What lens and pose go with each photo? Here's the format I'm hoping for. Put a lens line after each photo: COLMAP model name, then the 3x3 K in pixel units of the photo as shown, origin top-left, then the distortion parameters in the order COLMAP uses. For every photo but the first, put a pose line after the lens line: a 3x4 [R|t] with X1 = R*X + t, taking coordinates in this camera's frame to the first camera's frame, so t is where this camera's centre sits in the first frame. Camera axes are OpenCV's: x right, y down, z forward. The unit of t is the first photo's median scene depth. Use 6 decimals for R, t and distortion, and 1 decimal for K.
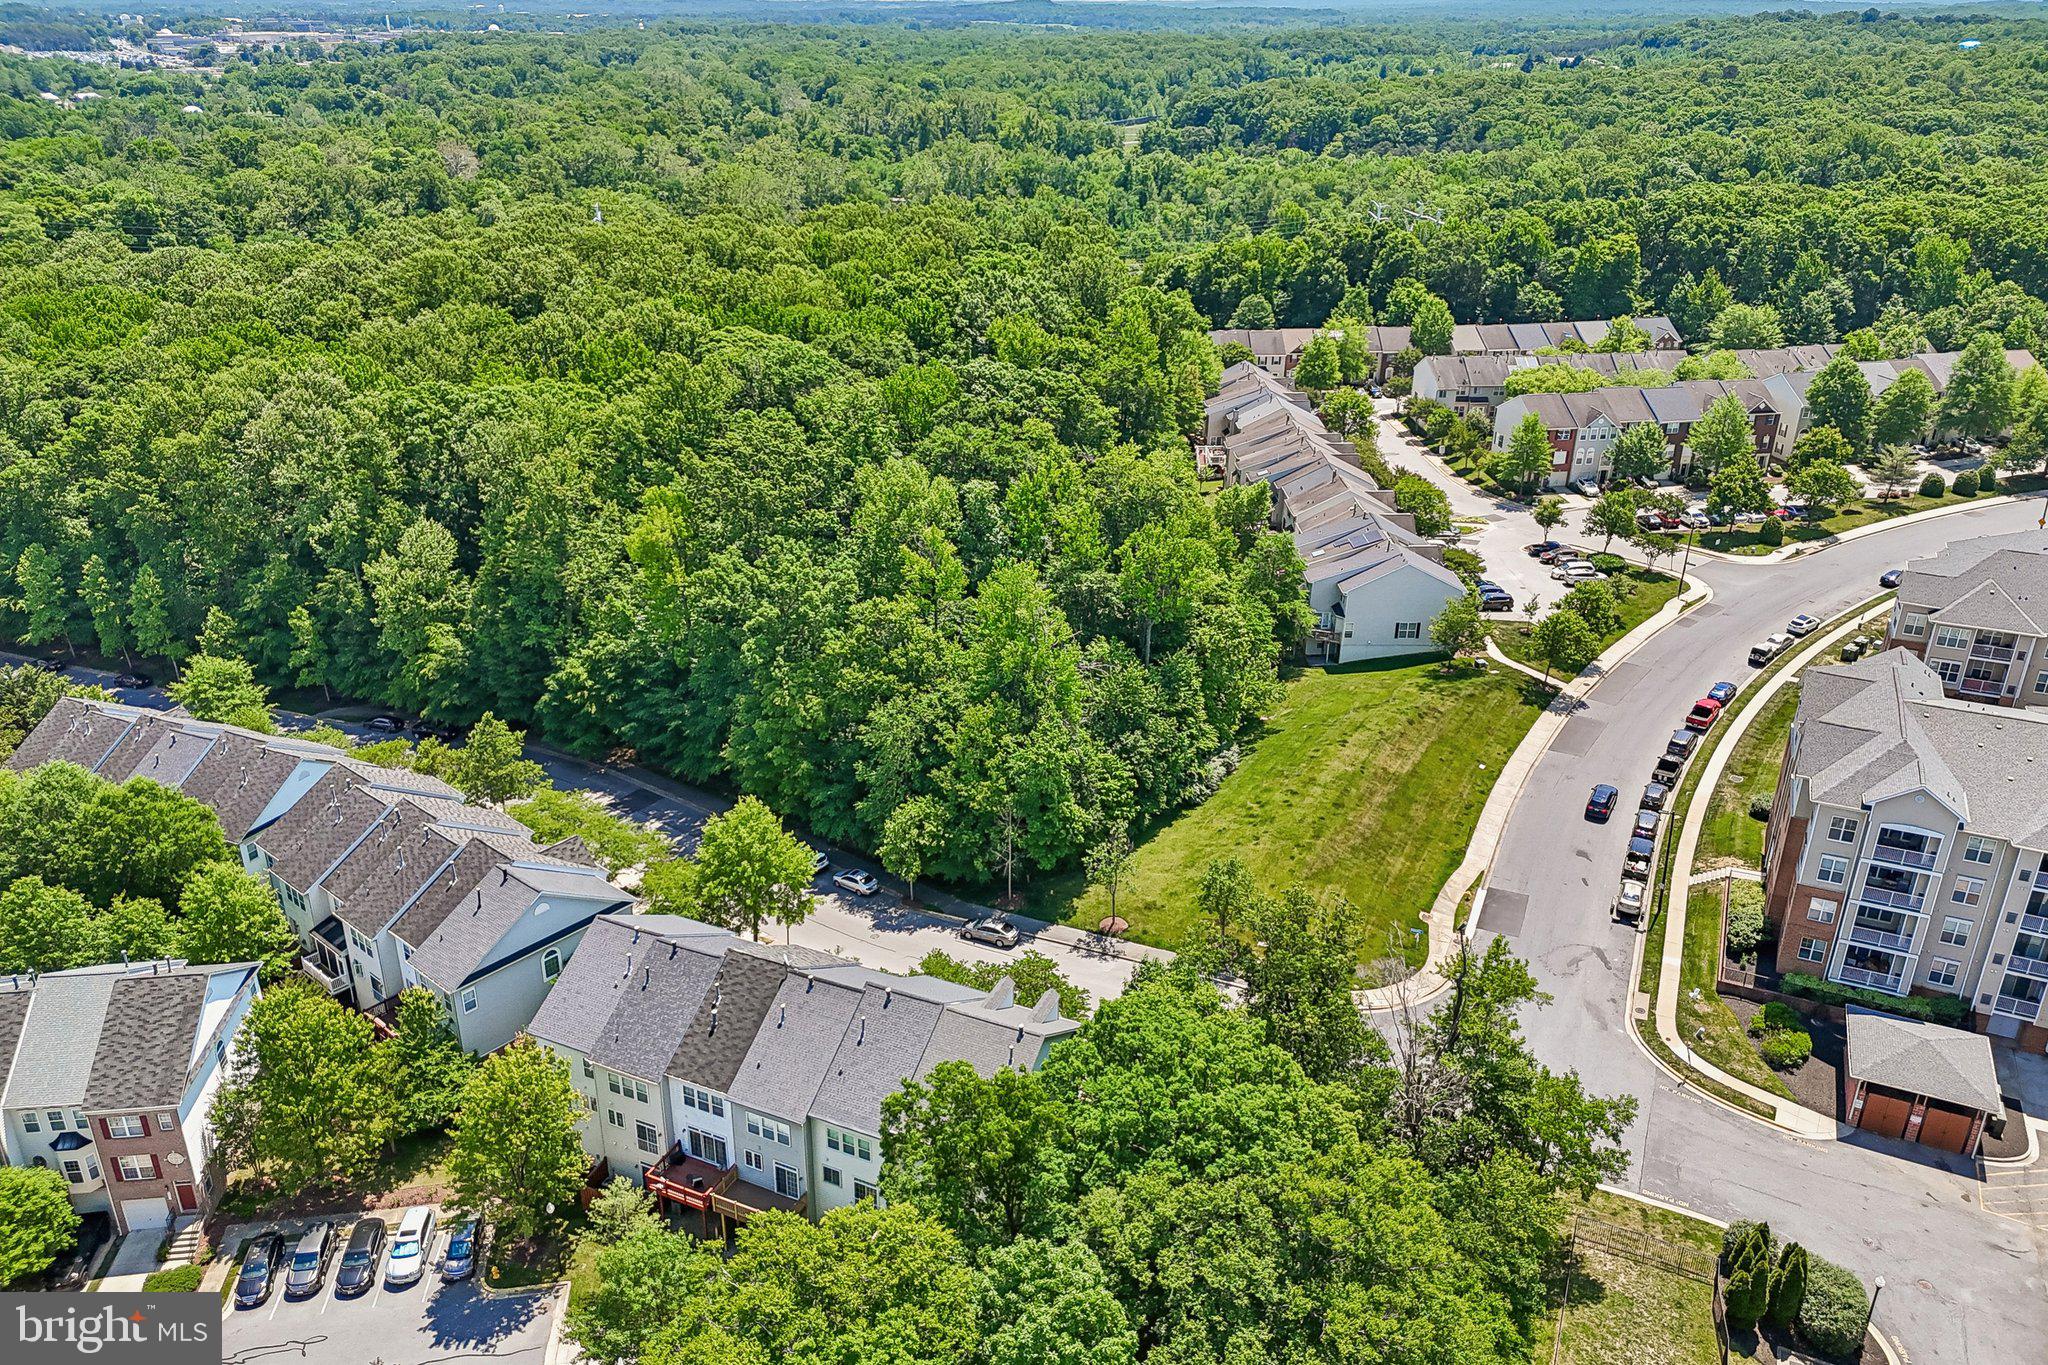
lens RADIAL K [[1503.1, 0, 1045.1], [0, 1503.1, 638.1], [0, 0, 1]] dist [0.070680, -0.082088]
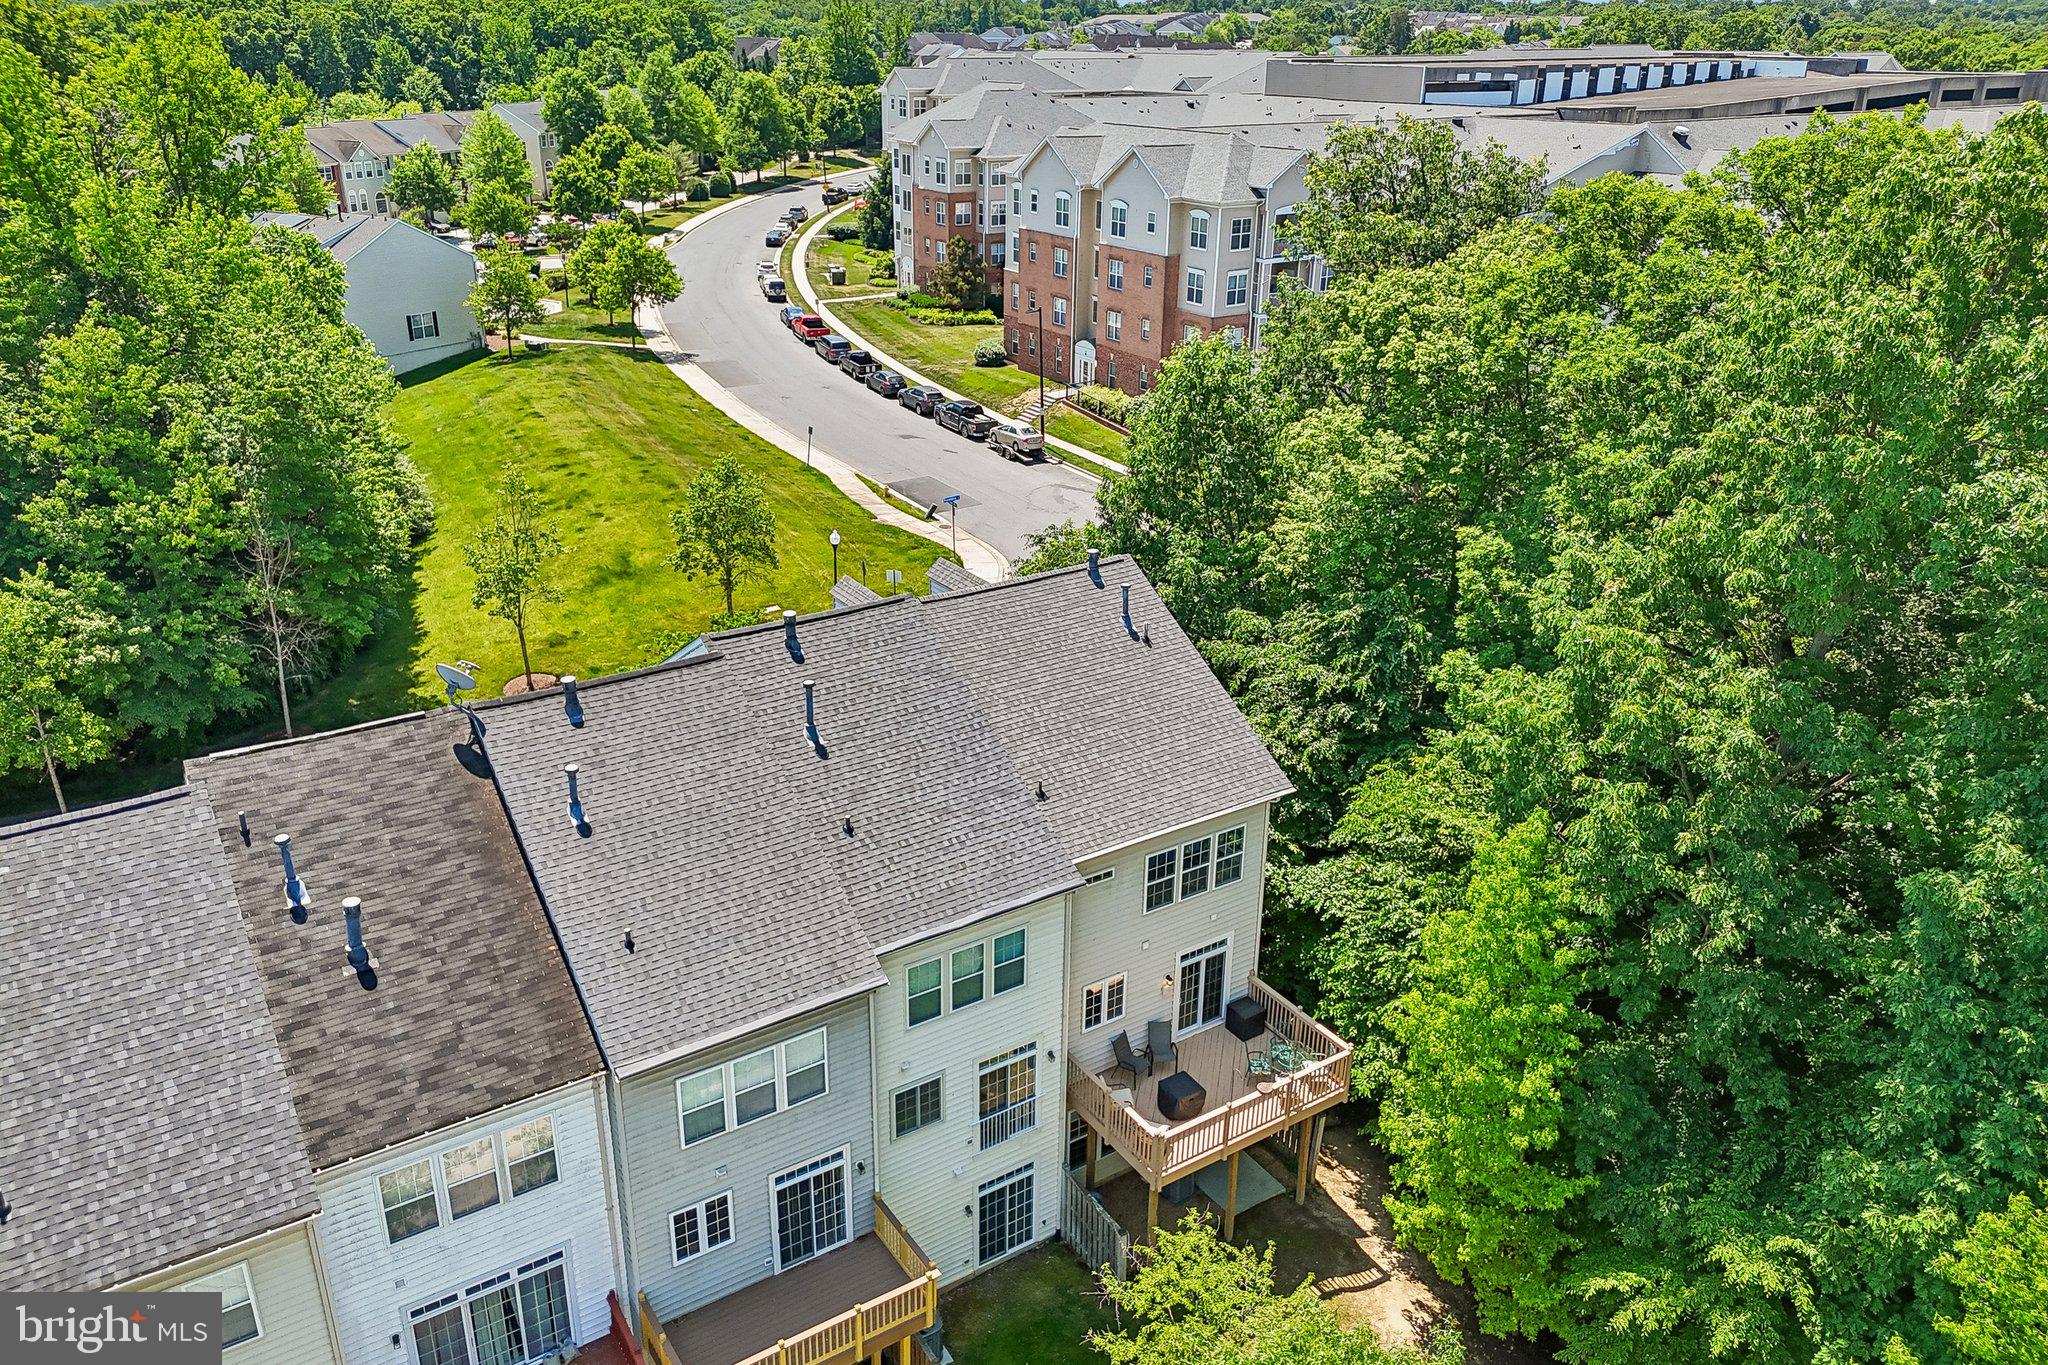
lens RADIAL K [[1503.1, 0, 1012.2], [0, 1503.1, 645.2], [0, 0, 1]] dist [0.070680, -0.082088]
pose [[0.547178, -0.322521, 0.772384, -0.253112], [0.324406, 0.932372, 0.159508, 0.139688], [-0.771594, 0.163286, 0.614801, 0.511549]]
